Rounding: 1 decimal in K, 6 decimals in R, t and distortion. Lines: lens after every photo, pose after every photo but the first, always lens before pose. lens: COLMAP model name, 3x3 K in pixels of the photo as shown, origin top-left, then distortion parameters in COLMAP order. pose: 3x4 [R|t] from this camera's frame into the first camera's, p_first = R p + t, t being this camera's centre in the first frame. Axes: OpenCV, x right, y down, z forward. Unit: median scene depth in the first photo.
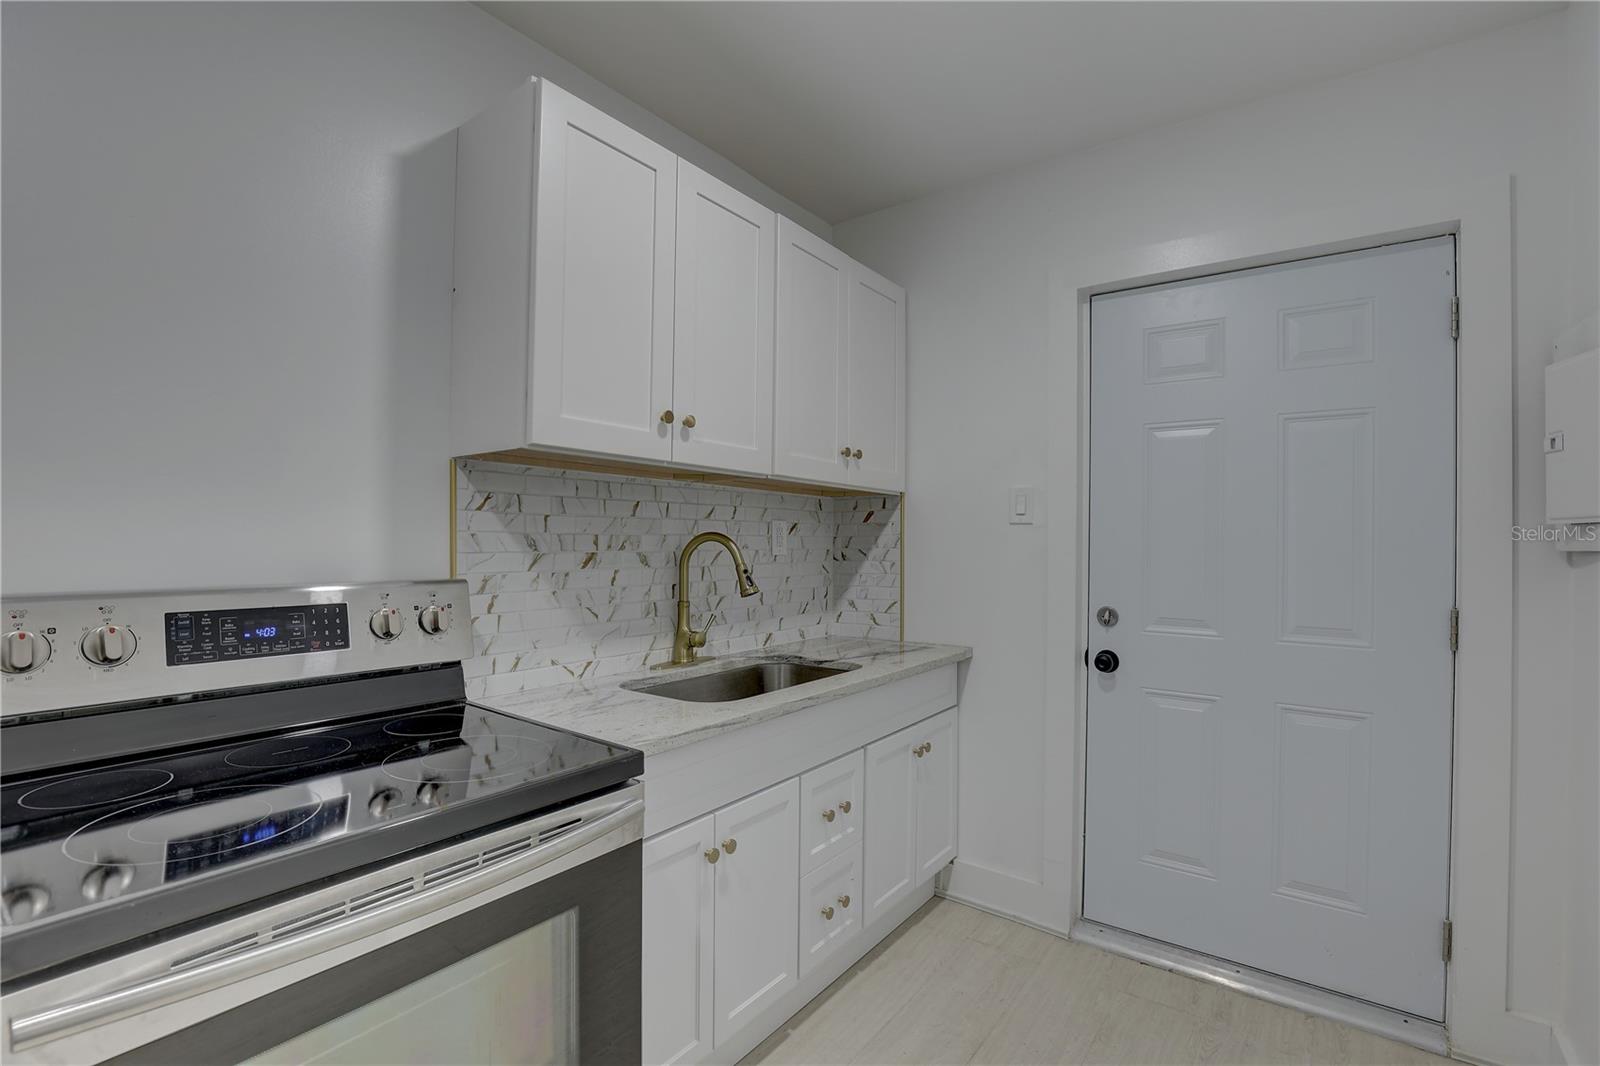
lens RADIAL K [[732.2, 0, 801.0], [0, 732.2, 538.4], [0, 0, 1]] dist [-0.015986, 0.000172]
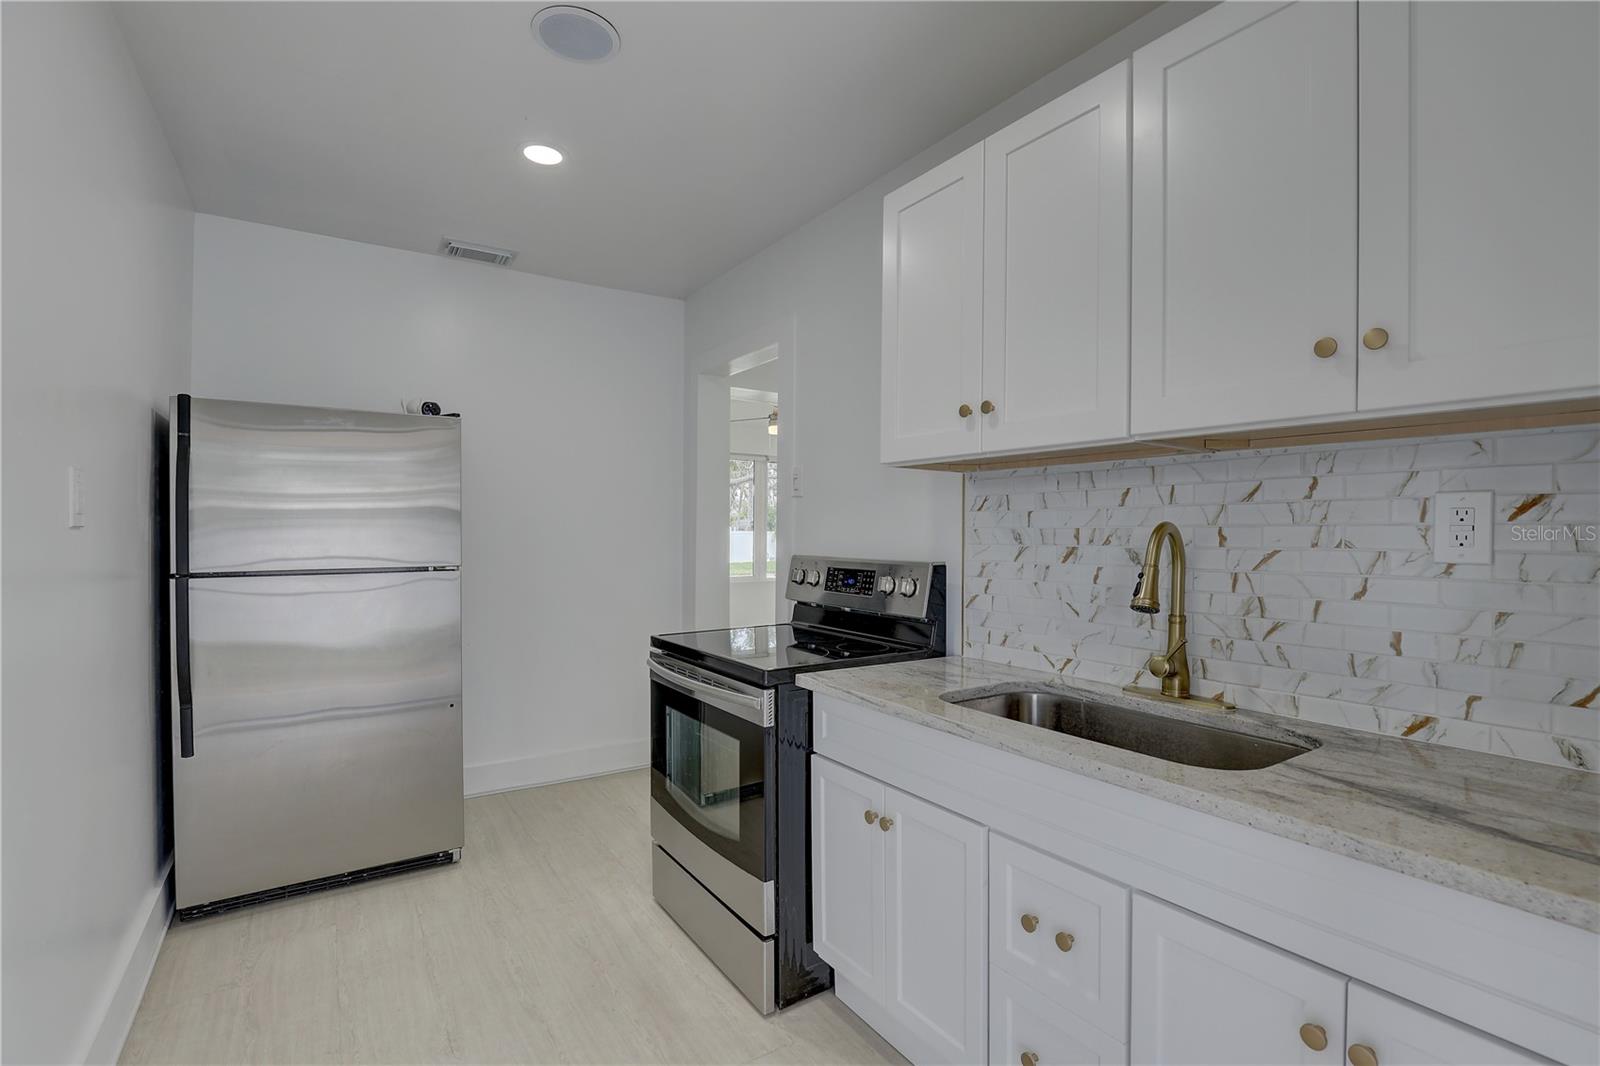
lens RADIAL K [[732.2, 0, 799.9], [0, 732.2, 533.7], [0, 0, 1]] dist [-0.015986, 0.000172]
pose [[-0.331302, -0.007971, -0.943491, 0.731208], [-0.002990, 0.999968, -0.007398, 0.009924], [0.943520, 0.000370, -0.331316, 0.959593]]
